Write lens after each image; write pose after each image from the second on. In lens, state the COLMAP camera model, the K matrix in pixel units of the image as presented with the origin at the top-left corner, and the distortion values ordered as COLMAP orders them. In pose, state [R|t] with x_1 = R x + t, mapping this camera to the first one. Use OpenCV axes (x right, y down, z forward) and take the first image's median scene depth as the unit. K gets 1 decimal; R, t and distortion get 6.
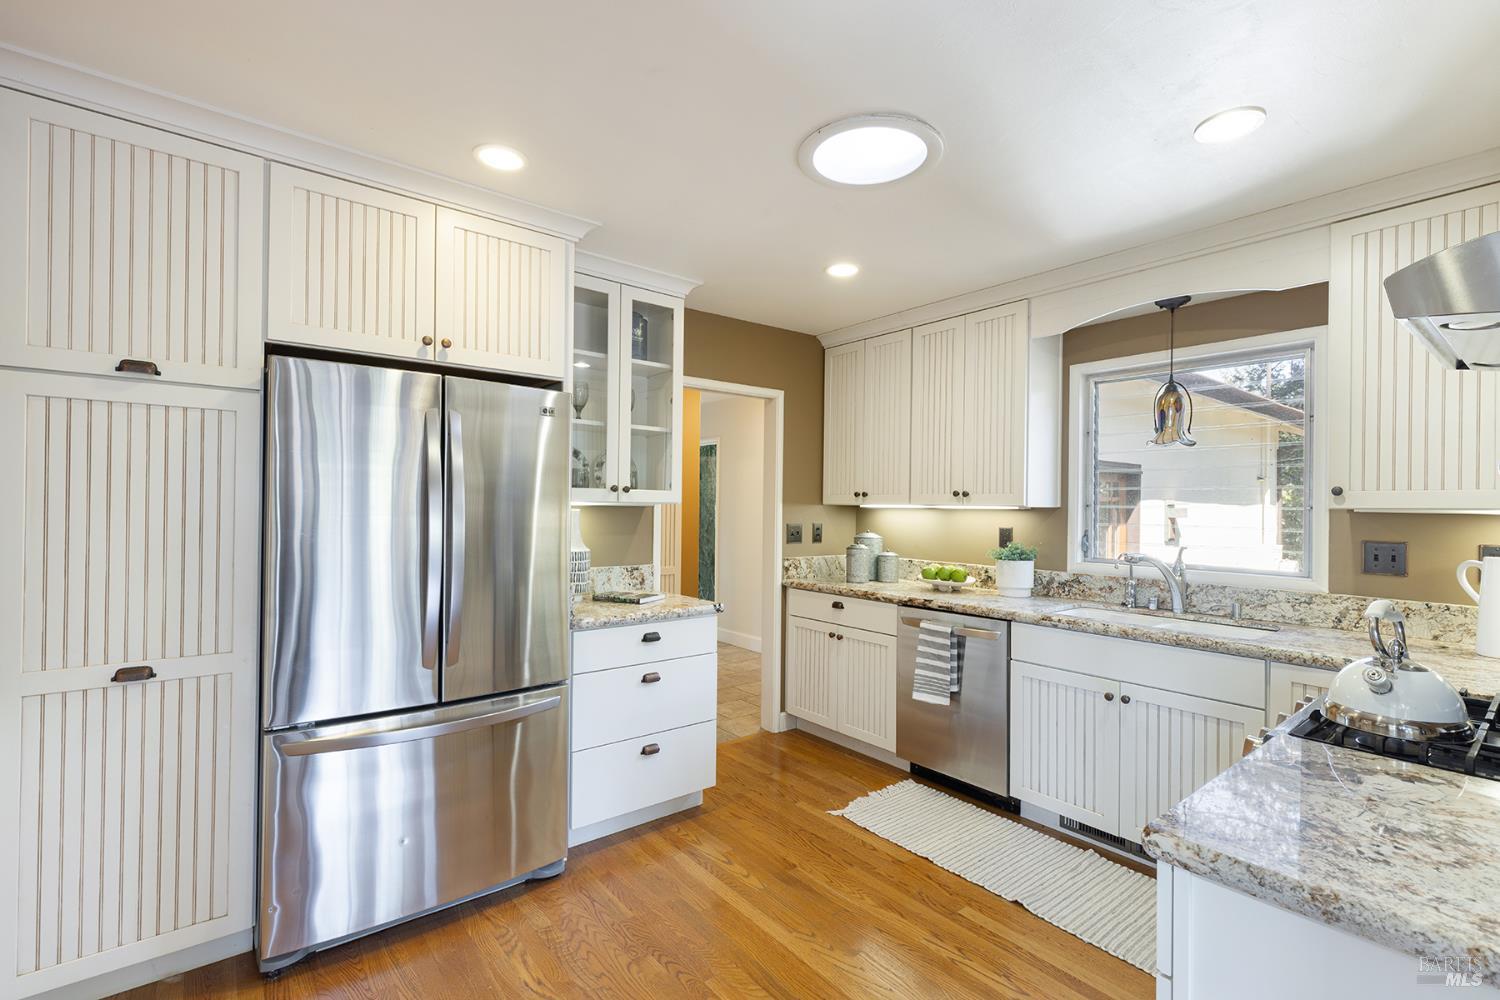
lens RADIAL K [[673.3, 0, 750.9], [0, 673.3, 504.4], [0, 0, 1]] dist [0.004953, -0.000620]
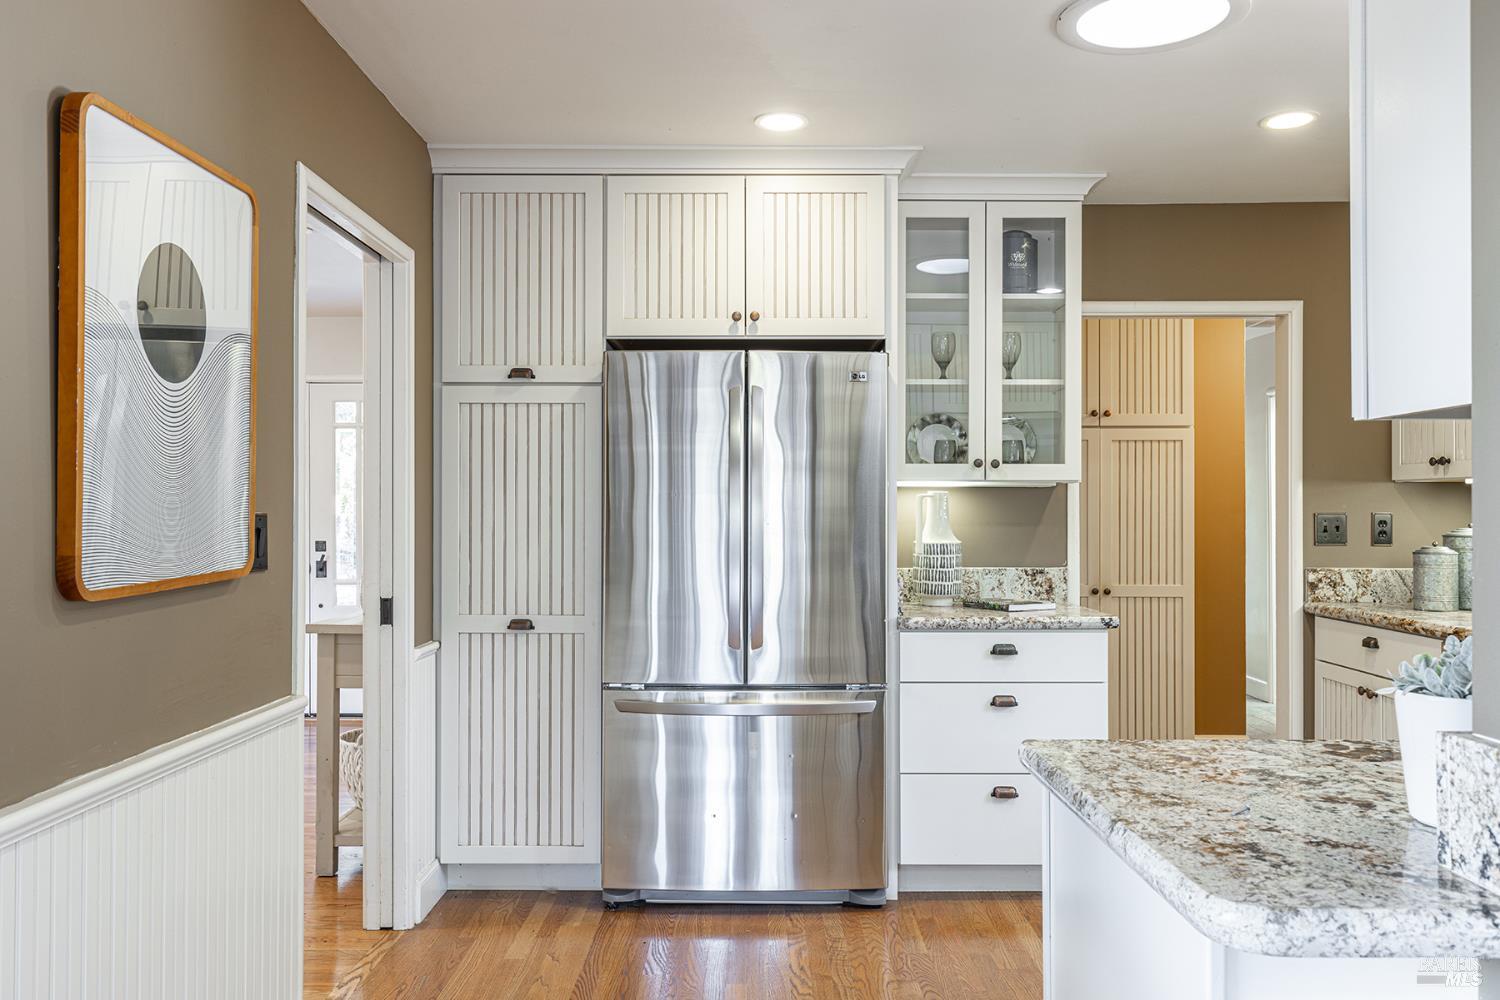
lens RADIAL K [[1189.1, 0, 749.7], [0, 1189.1, 504.5], [0, 0, 1]] dist [0.015338, 0.001820]
pose [[0.774222, -0.014243, -0.632754, 0.469393], [0.009497, 0.999896, -0.010887, 0.037192], [0.632843, 0.002420, 0.774276, -0.245523]]
